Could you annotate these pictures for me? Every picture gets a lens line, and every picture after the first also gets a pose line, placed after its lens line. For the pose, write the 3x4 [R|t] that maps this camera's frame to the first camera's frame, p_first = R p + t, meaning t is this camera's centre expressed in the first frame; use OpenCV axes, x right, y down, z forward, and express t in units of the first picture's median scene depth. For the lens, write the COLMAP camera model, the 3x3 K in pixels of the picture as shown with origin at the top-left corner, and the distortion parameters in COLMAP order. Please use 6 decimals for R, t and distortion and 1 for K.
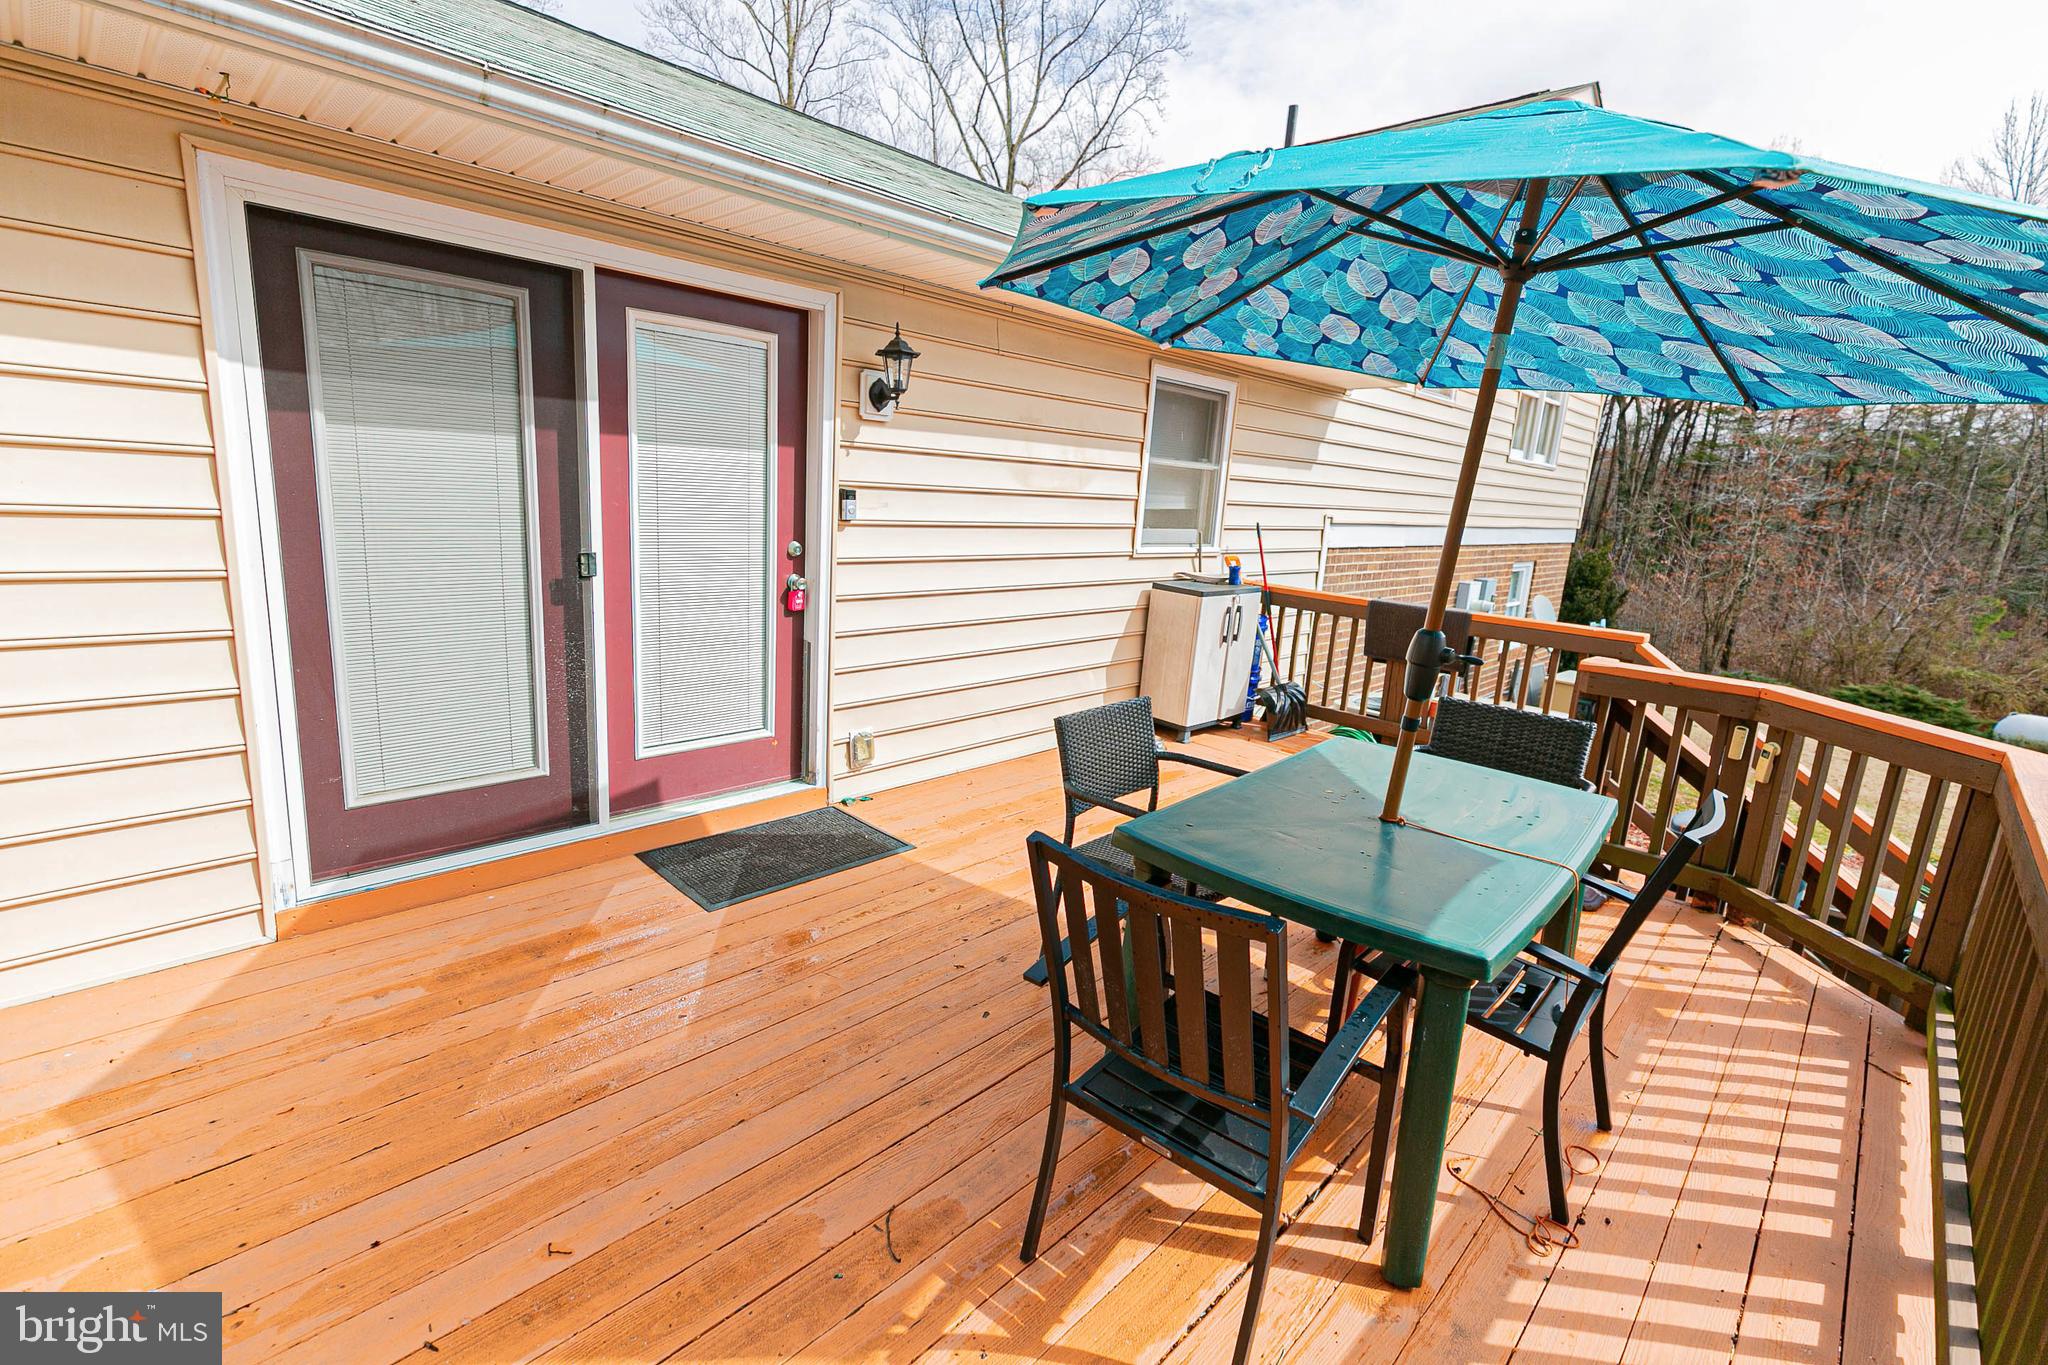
lens RADIAL K [[918.7, 0, 1021.4], [0, 918.7, 674.2], [0, 0, 1]] dist [0.000059, -0.000297]
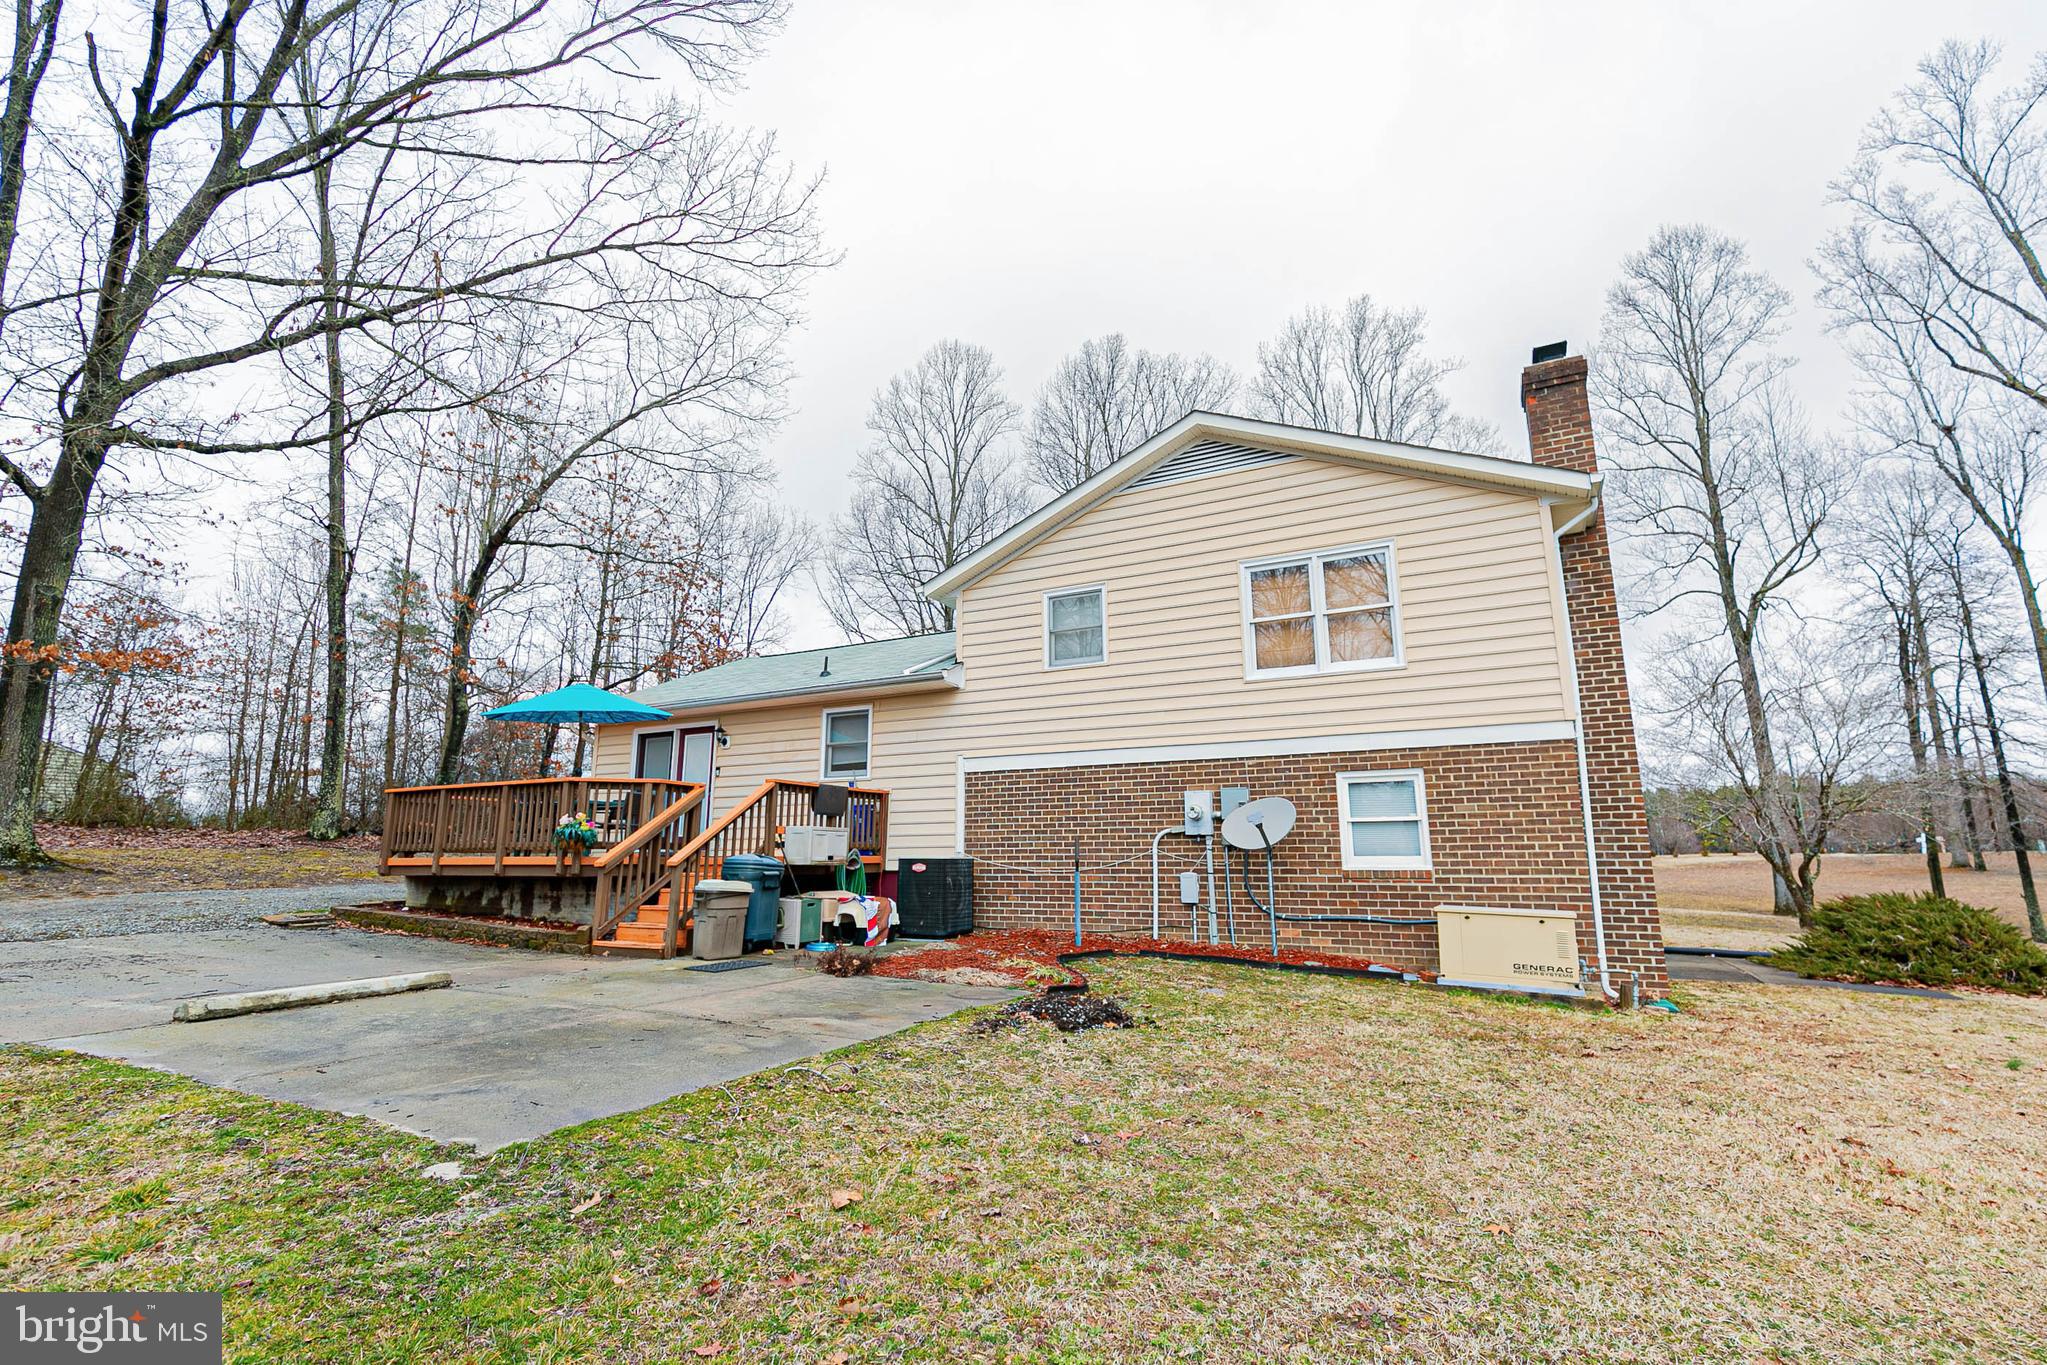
lens RADIAL K [[929.1, 0, 1016.0], [0, 929.1, 671.1], [0, 0, 1]] dist [0.002393, -0.000033]
pose [[0.276813, -0.253293, -0.926940, 2.819880], [-0.177358, 0.934594, -0.308349, 0.289322], [0.944414, 0.249755, 0.213785, 0.924458]]
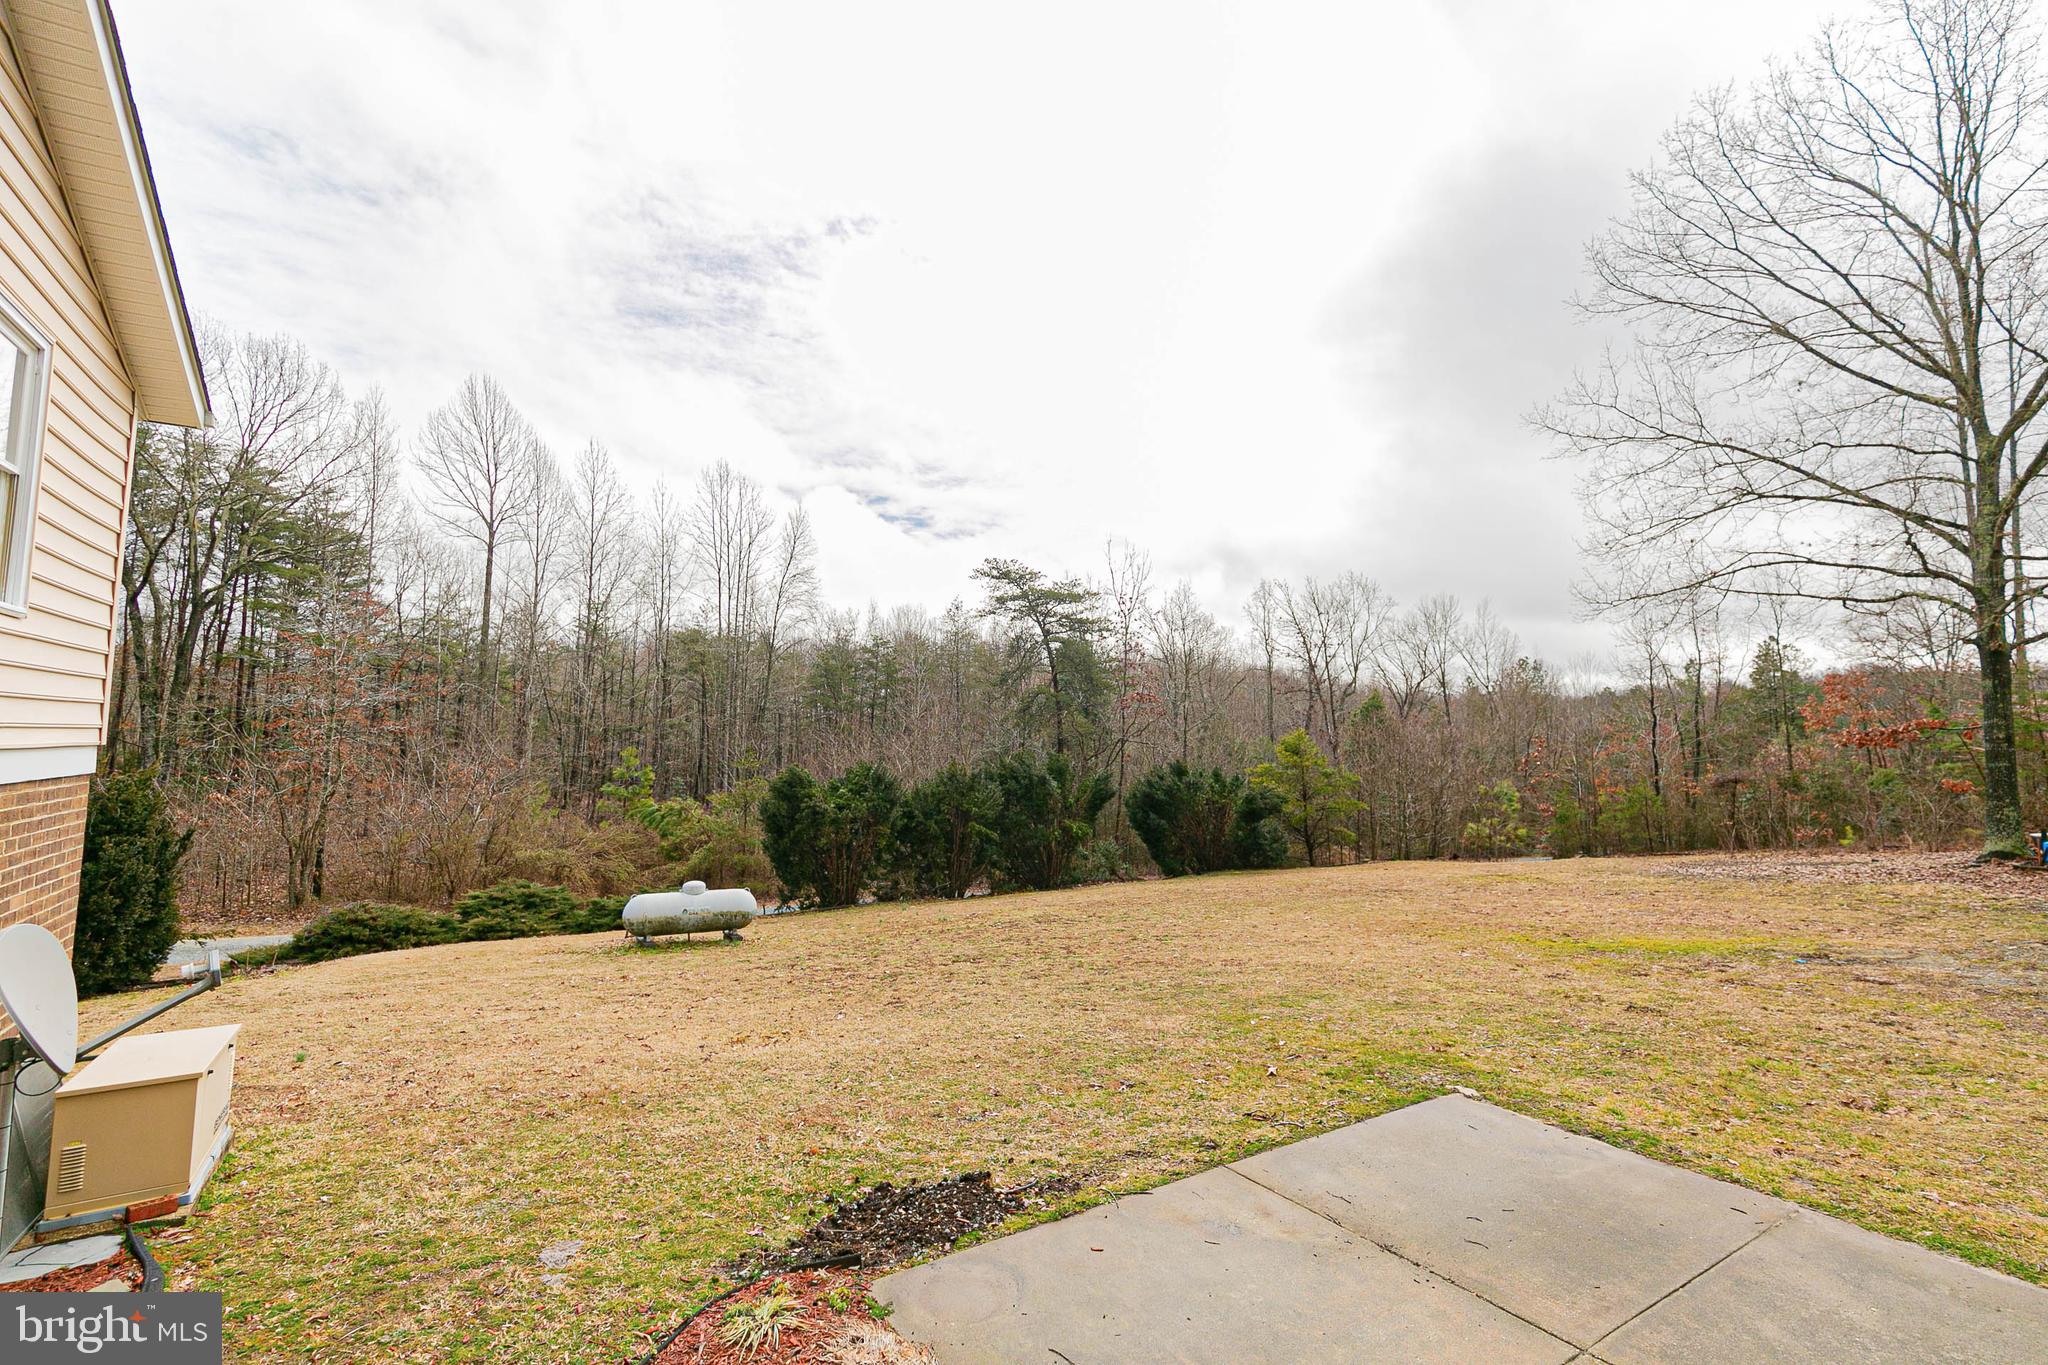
lens RADIAL K [[929.6, 0, 1016.5], [0, 929.6, 671.1], [0, 0, 1]] dist [0.002393, -0.000033]
pose [[0.241676, 0.014669, 0.970246, 0.574628], [0.201887, 0.977245, -0.065063, -0.156083], [-0.949123, 0.211604, 0.233215, 0.984153]]
